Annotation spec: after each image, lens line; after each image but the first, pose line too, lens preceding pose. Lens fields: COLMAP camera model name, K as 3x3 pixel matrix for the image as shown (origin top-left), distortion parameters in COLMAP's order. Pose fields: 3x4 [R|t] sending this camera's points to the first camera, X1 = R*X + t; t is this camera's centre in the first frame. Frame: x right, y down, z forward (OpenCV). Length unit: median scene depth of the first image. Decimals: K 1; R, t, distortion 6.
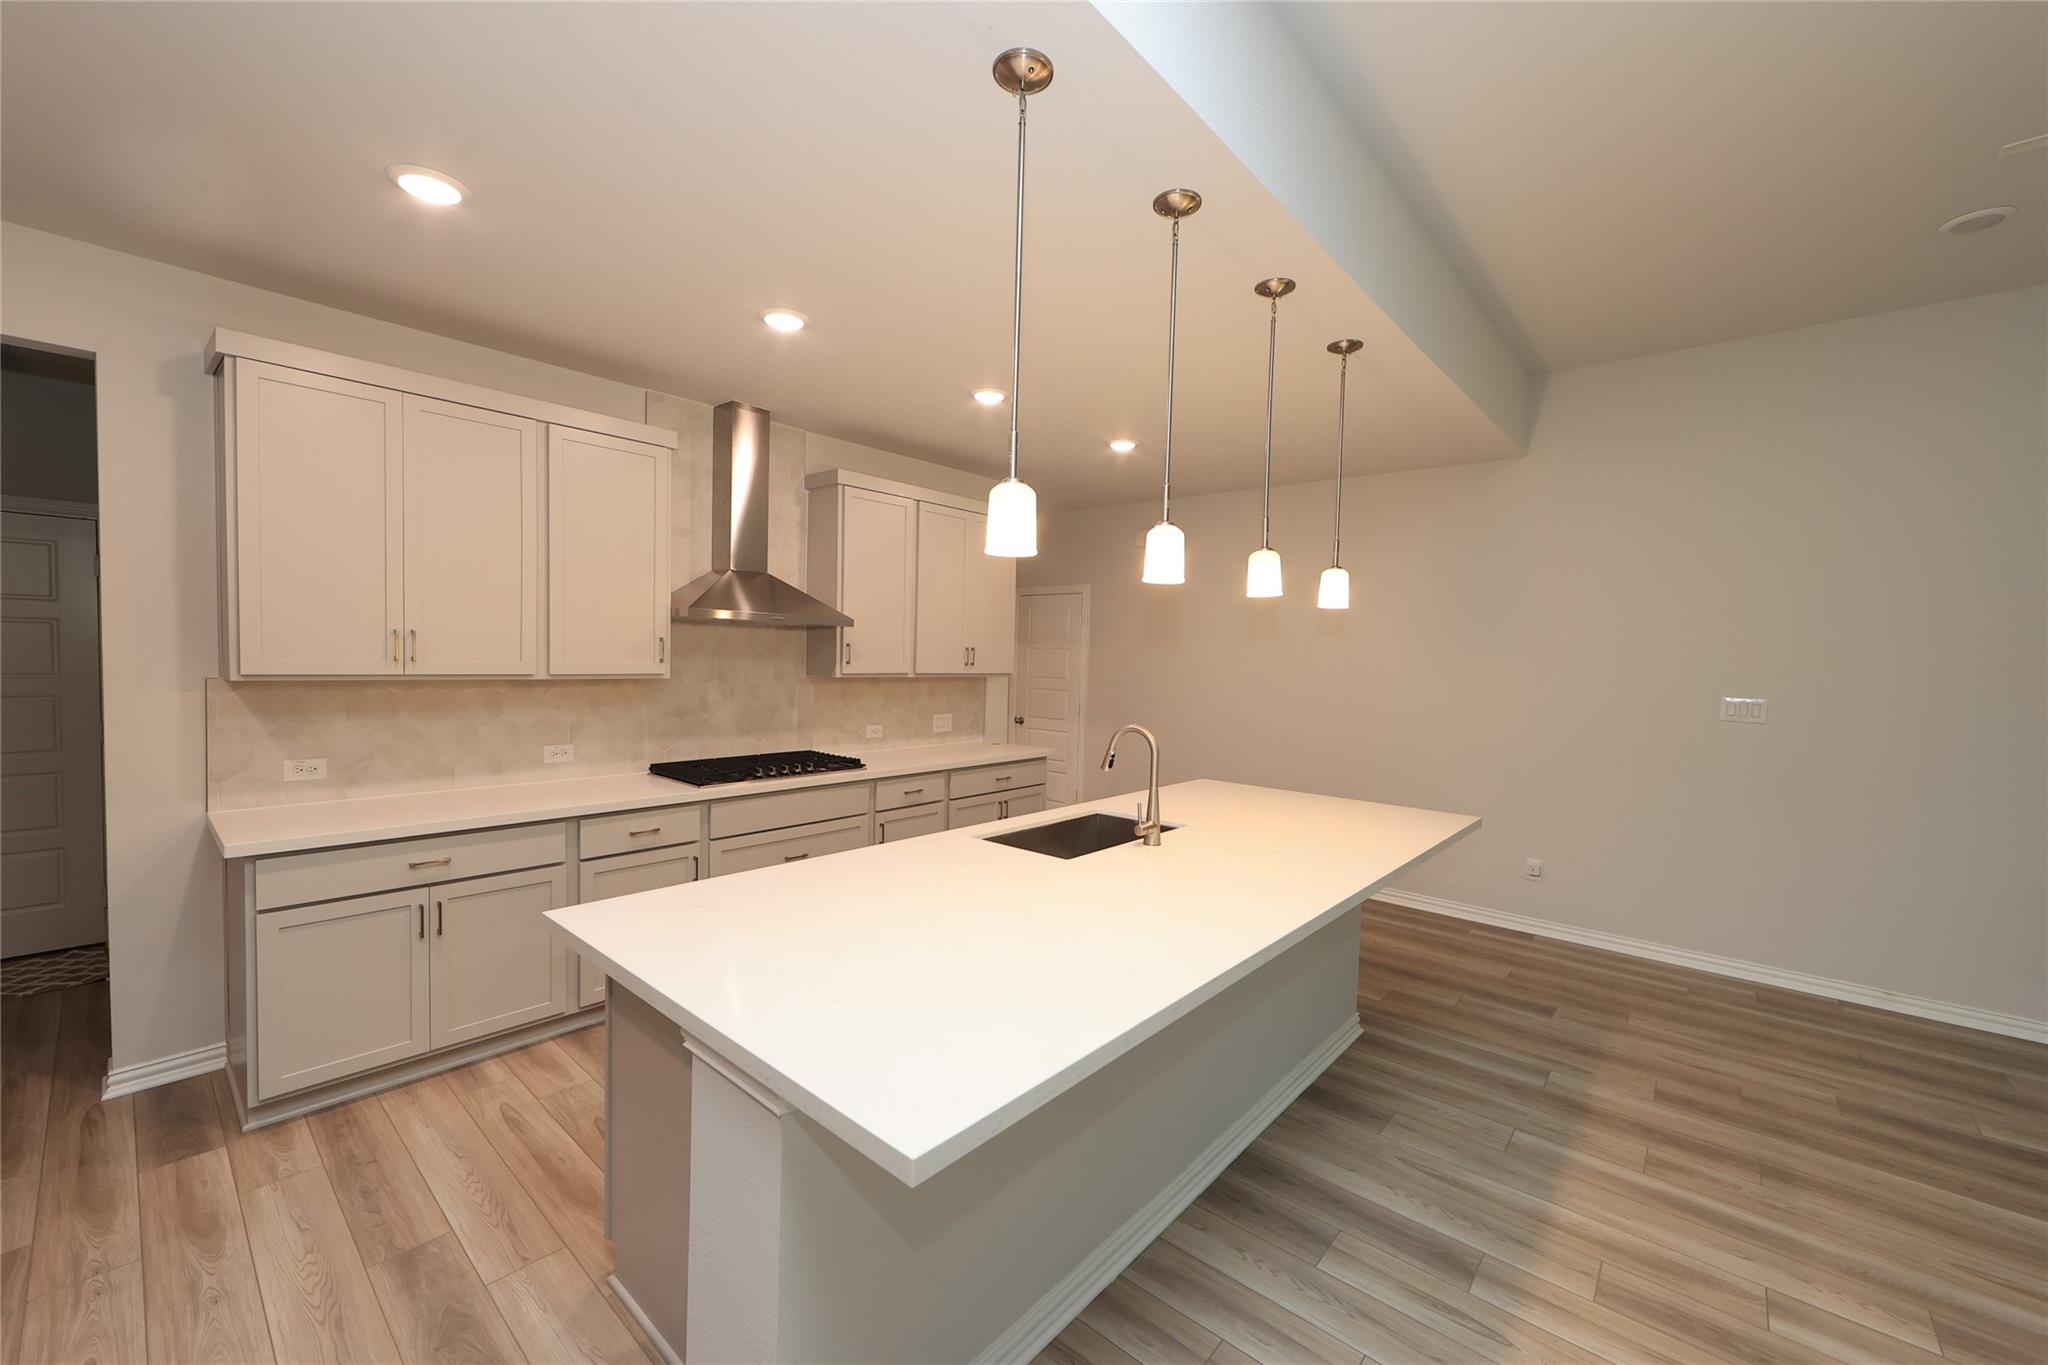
lens RADIAL K [[801.8, 0, 1014.4], [0, 801.8, 687.7], [0, 0, 1]] dist [0.001353, -0.000579]
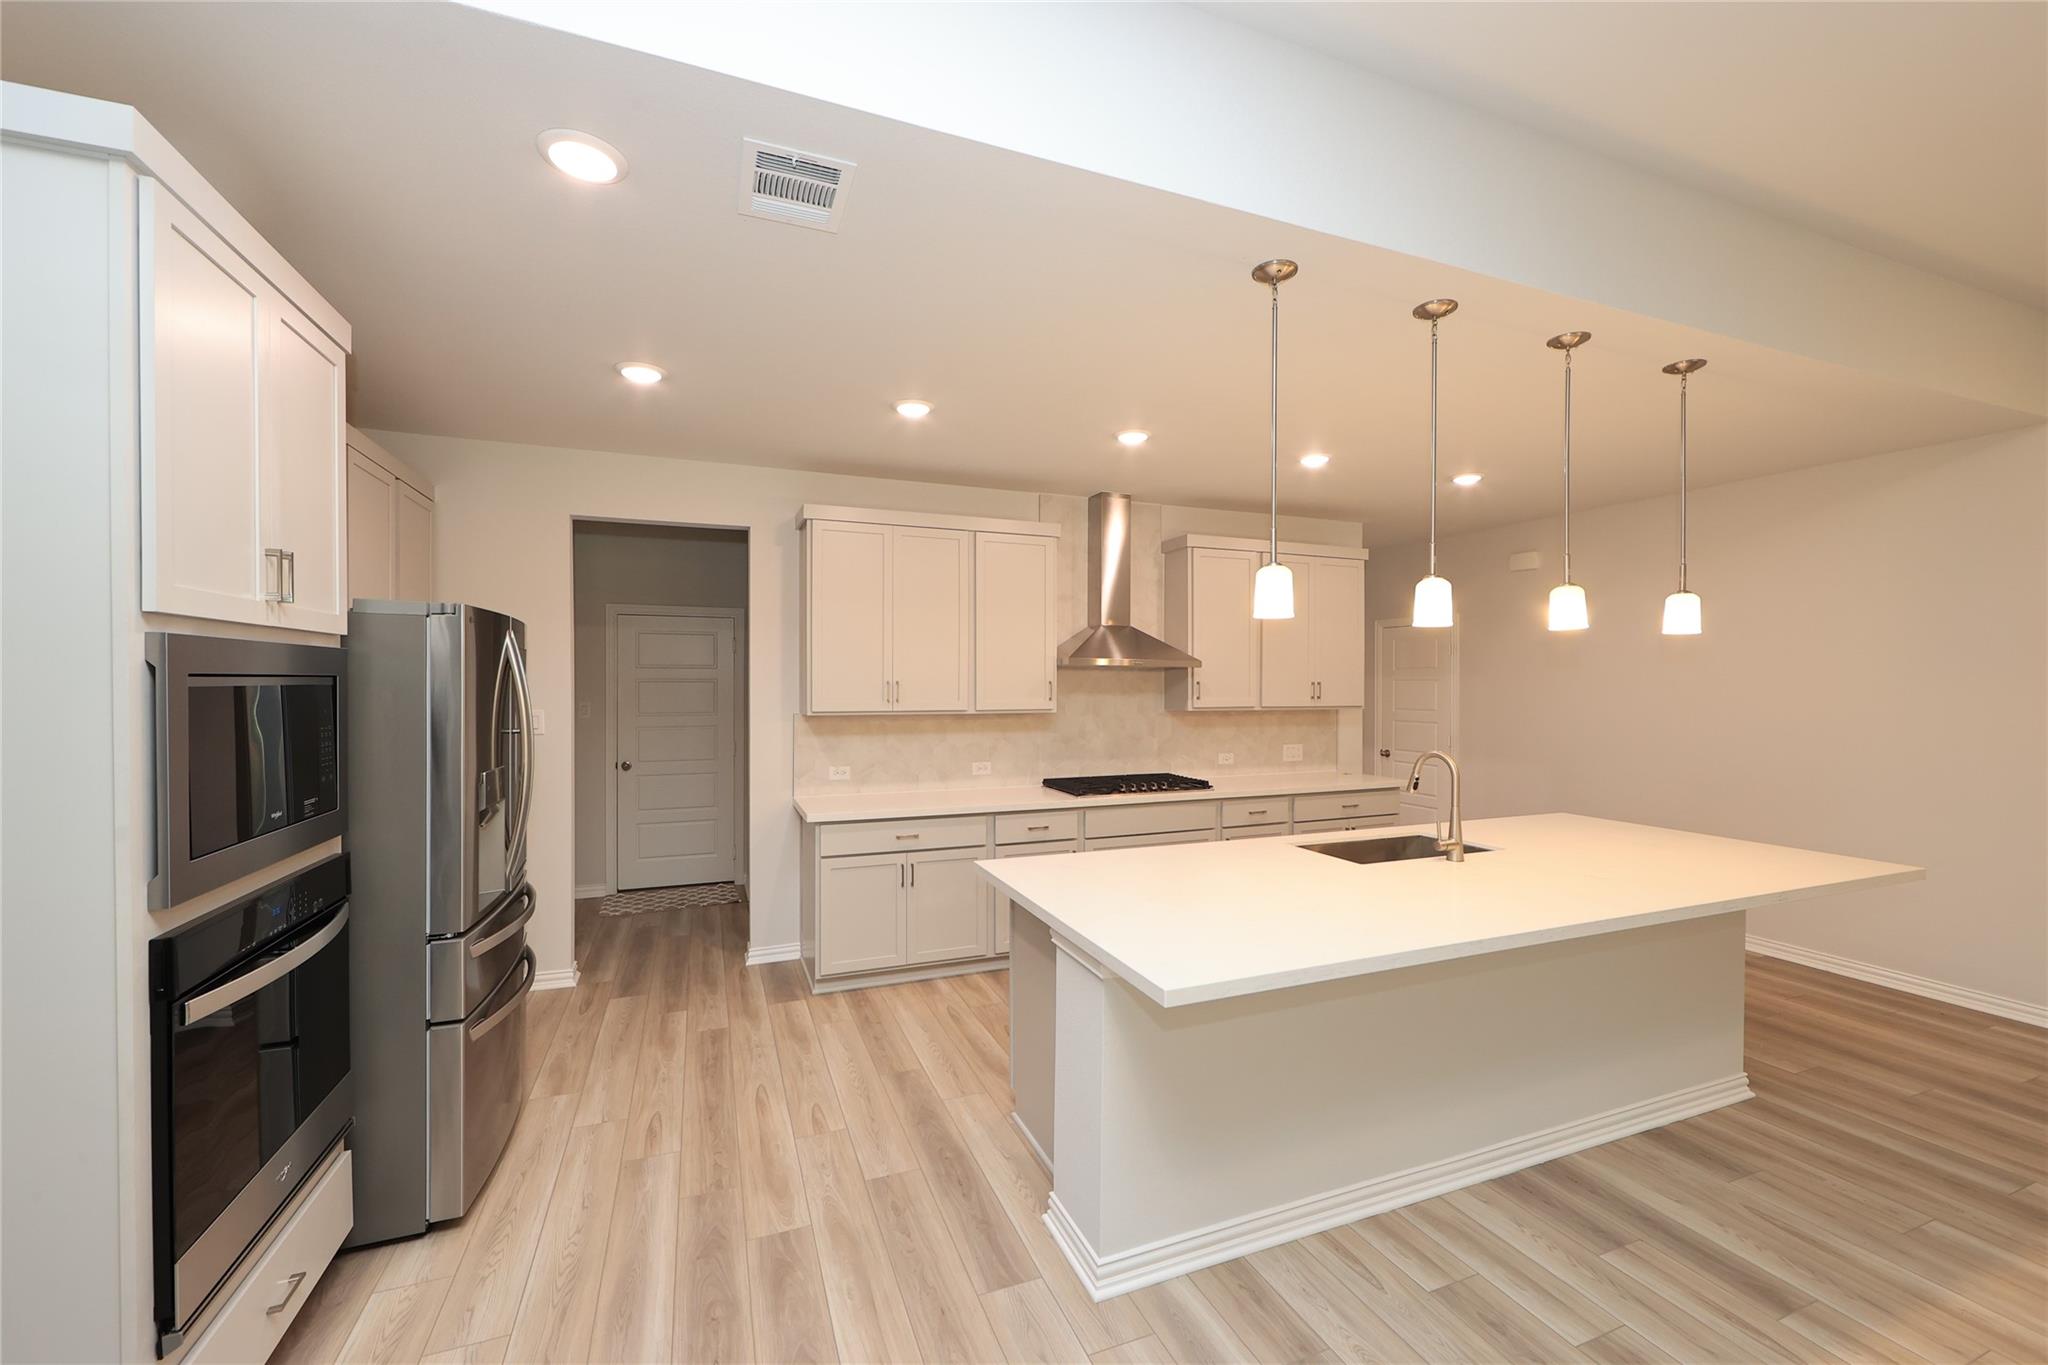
lens RADIAL K [[801.8, 0, 1015.1], [0, 801.8, 690.1], [0, 0, 1]] dist [0.001353, -0.000579]
pose [[0.889962, -0.019940, -0.455599, 0.131146], [0.001583, 0.999173, -0.040638, 0.006330], [0.456032, 0.035445, 0.889257, -0.236958]]
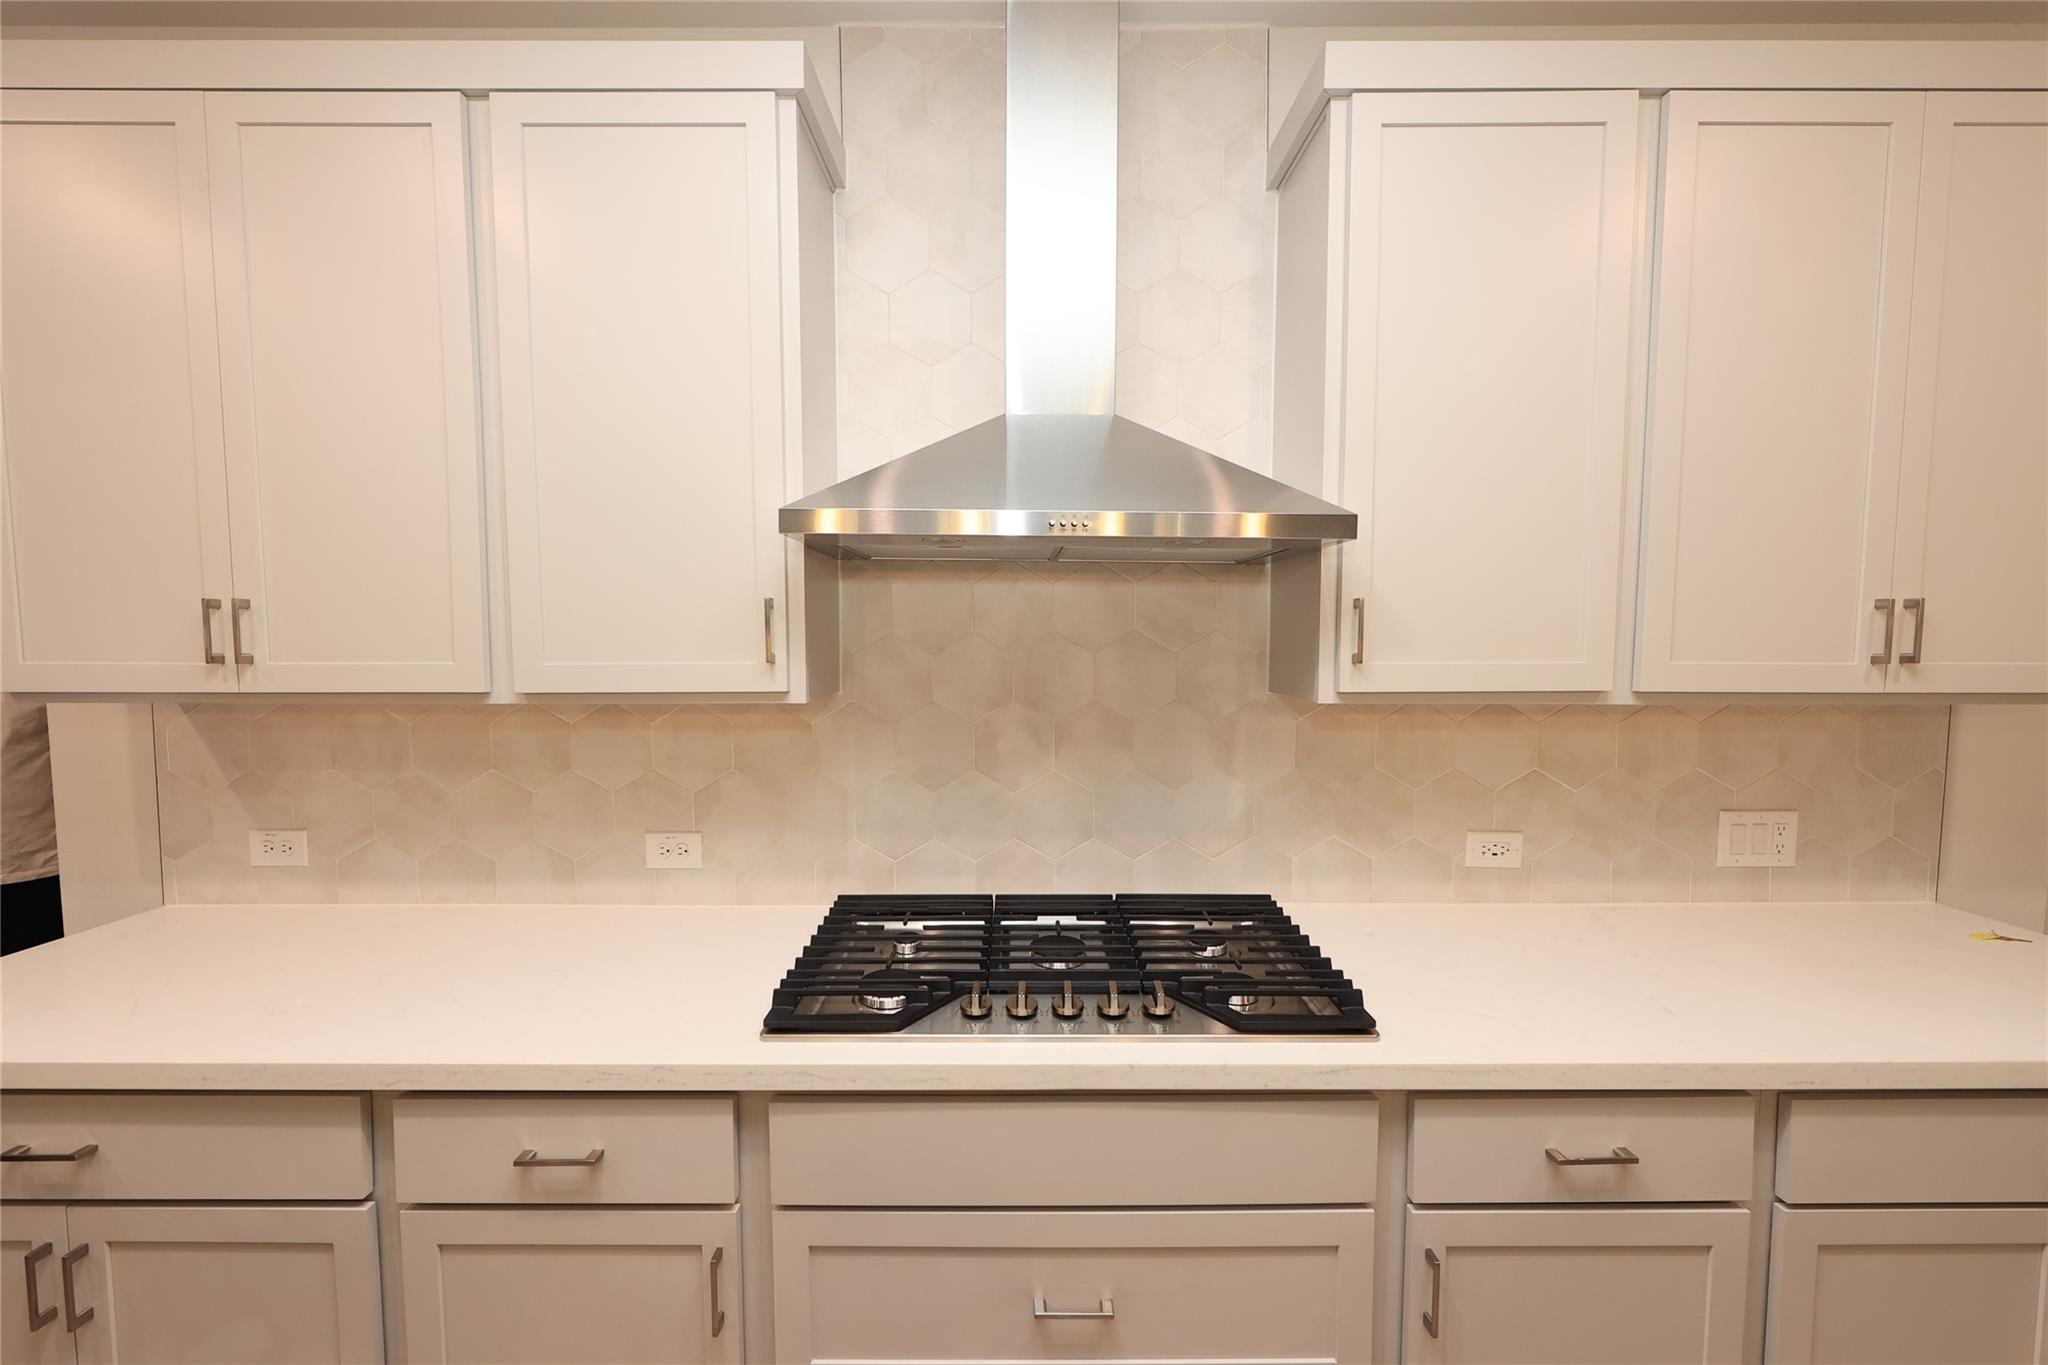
lens RADIAL K [[801.8, 0, 1019.1], [0, 801.8, 686.3], [0, 0, 1]] dist [0.001353, -0.000579]
pose [[0.664987, 0.024863, -0.746441, -0.088632], [-0.014687, 0.999688, 0.020214, -0.037981], [0.746710, -0.002479, 0.665145, 1.049474]]
